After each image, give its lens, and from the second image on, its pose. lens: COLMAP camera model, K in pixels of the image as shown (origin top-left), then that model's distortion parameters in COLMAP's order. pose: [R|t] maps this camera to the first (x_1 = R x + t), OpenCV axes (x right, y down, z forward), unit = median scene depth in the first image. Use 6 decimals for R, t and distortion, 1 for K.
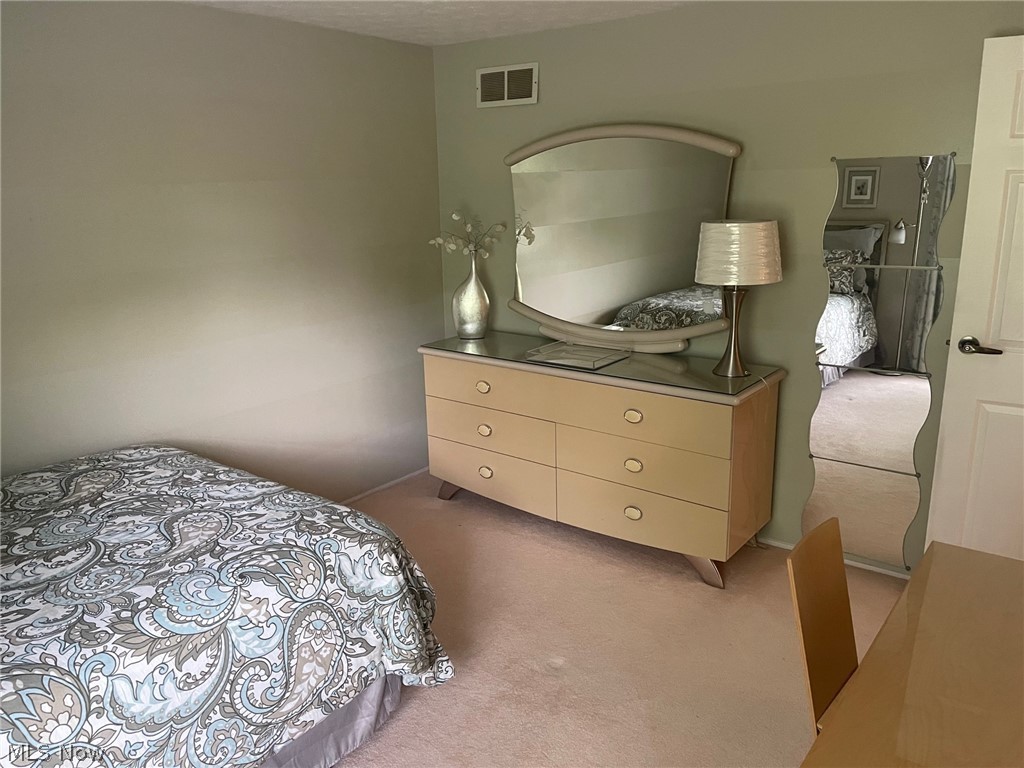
lens RADIAL K [[772.9, 0, 512.7], [0, 772.9, 383.8], [0, 0, 1]] dist [0.000360, -0.001037]
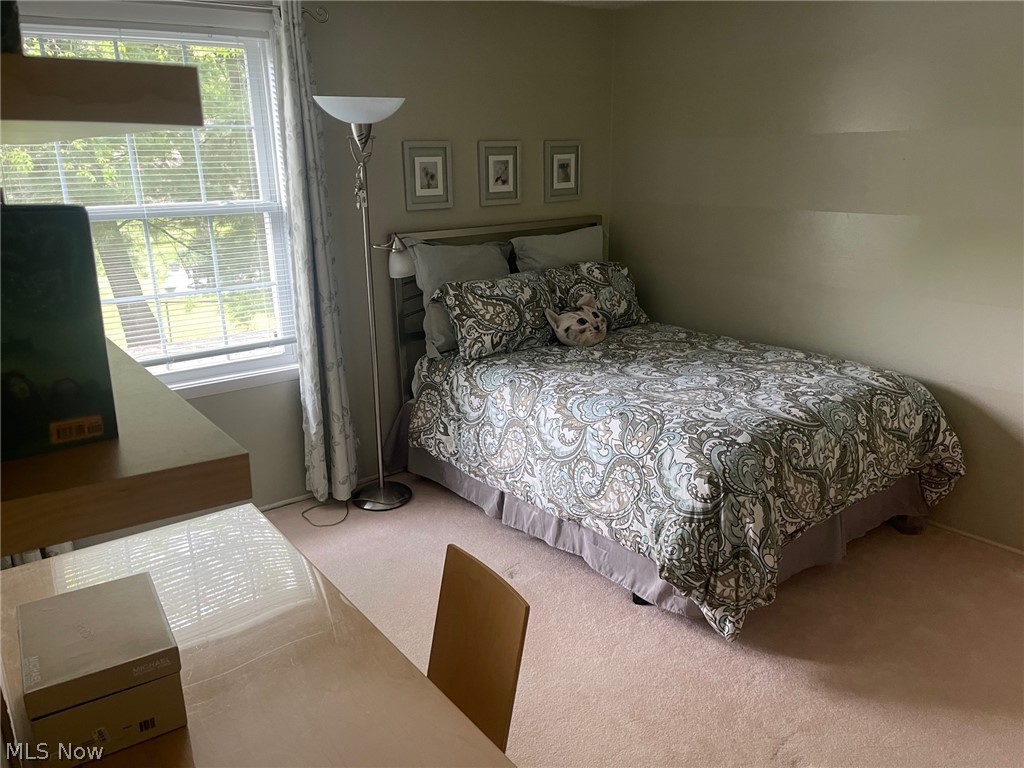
lens RADIAL K [[772.9, 0, 512.1], [0, 772.9, 384.3], [0, 0, 1]] dist [0.000360, -0.001037]
pose [[-0.280778, 0.290653, -0.914705, 0.943212], [-0.211732, 0.910805, 0.354407, -0.251597], [0.936127, 0.293182, -0.194194, 0.997818]]
